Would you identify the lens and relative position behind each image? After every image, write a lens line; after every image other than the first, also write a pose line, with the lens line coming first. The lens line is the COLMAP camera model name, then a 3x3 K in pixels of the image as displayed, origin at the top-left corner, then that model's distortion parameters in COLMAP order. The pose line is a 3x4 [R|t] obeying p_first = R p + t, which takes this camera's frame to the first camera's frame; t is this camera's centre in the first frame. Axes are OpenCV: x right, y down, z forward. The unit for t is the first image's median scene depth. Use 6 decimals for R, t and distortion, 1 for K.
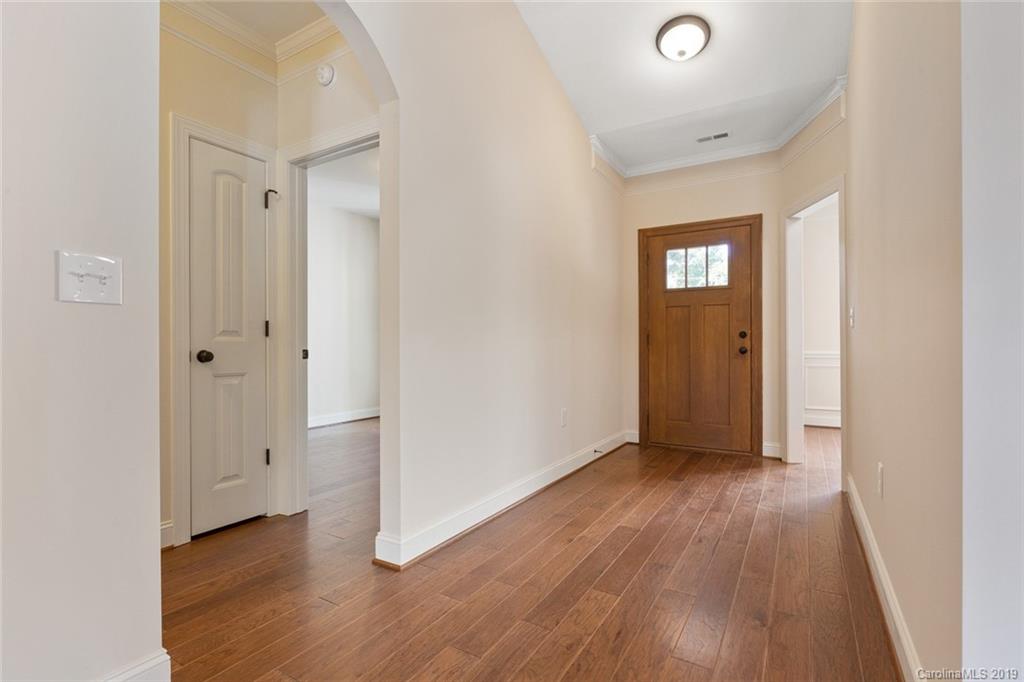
lens RADIAL K [[477.2, 0, 508.6], [0, 477.2, 337.5], [0, 0, 1]] dist [0.011169, -0.000013]
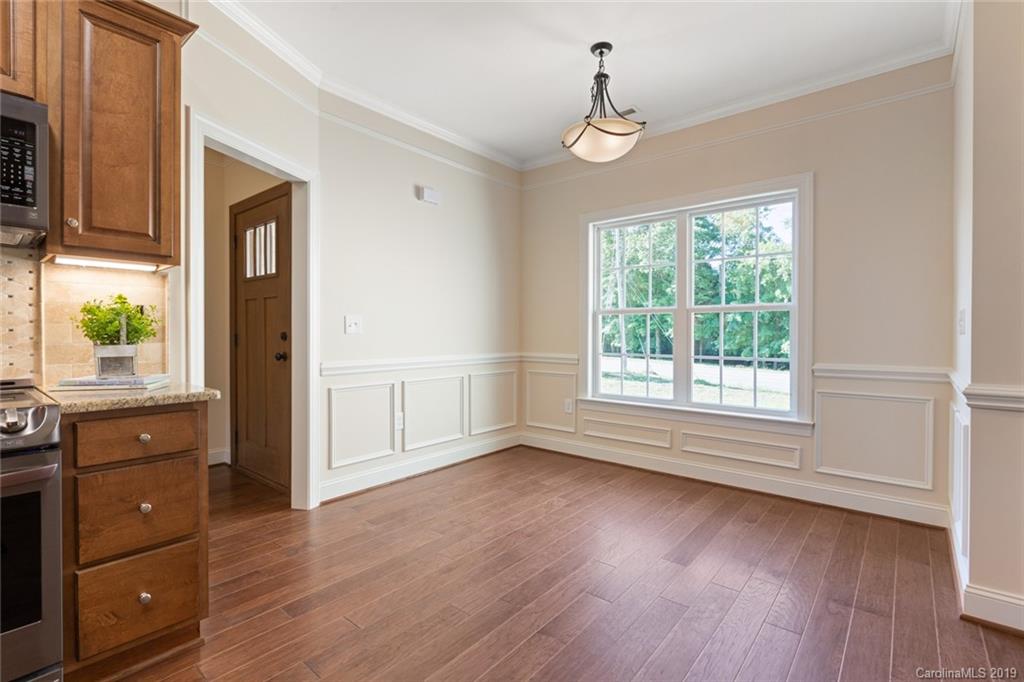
lens RADIAL K [[473.8, 0, 510.9], [0, 473.8, 337.5], [0, 0, 1]] dist [-0.012543, -0.000065]
pose [[0.989224, 0.002669, -0.146385, 1.021084], [0.000125, 0.999818, 0.019077, -0.017862], [0.146409, -0.018890, 0.989044, 0.314597]]
